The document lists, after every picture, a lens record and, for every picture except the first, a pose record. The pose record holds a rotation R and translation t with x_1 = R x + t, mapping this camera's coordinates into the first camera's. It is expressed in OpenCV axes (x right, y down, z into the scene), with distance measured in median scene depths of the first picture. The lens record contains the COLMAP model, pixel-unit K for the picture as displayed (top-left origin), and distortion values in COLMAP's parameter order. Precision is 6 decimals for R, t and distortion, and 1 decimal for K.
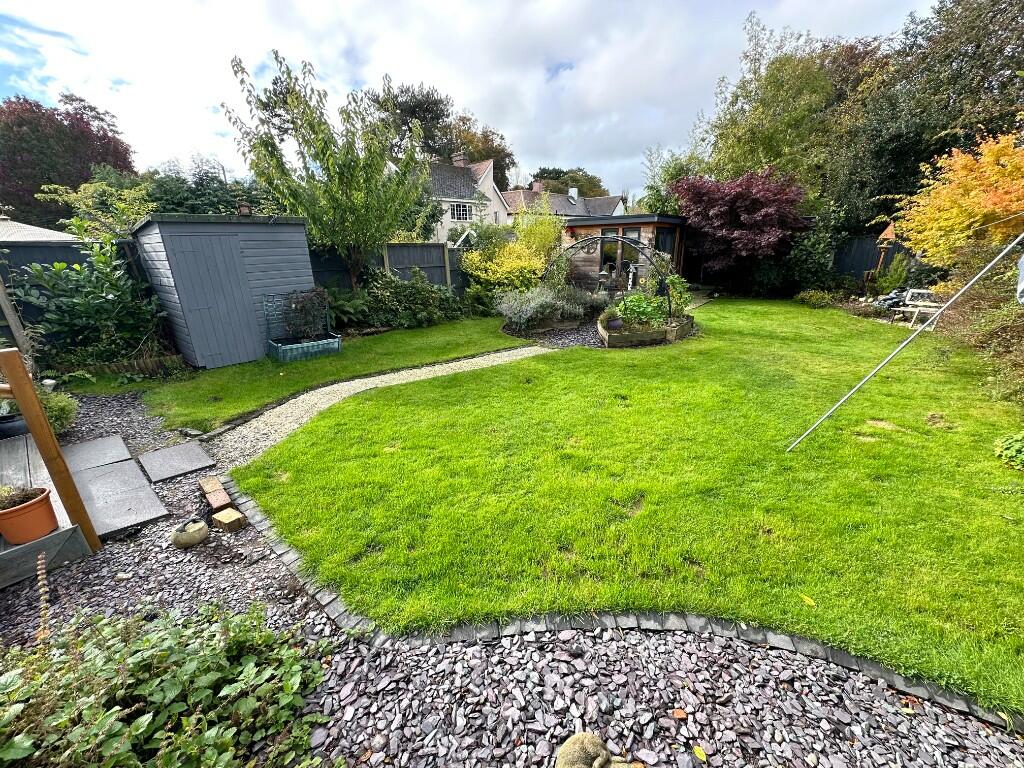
lens RADIAL K [[407.4, 0, 512.0], [0, 407.4, 384.0], [0, 0, 1]] dist [-0.003061, -0.000219]
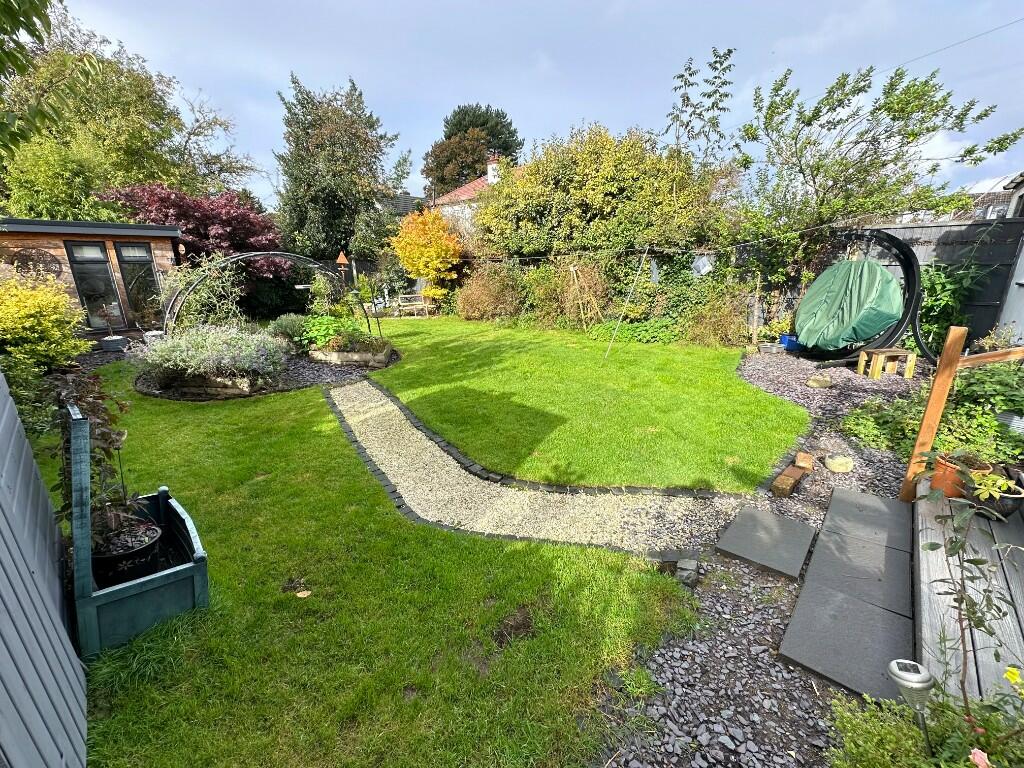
lens RADIAL K [[407.4, 0, 512.0], [0, 407.4, 384.0], [0, 0, 1]] dist [-0.003061, -0.000219]
pose [[-0.020656, -0.268971, 0.962927, -0.791857], [0.333211, 0.906215, 0.260277, -0.222770], [-0.942626, 0.326234, 0.070905, 0.718516]]
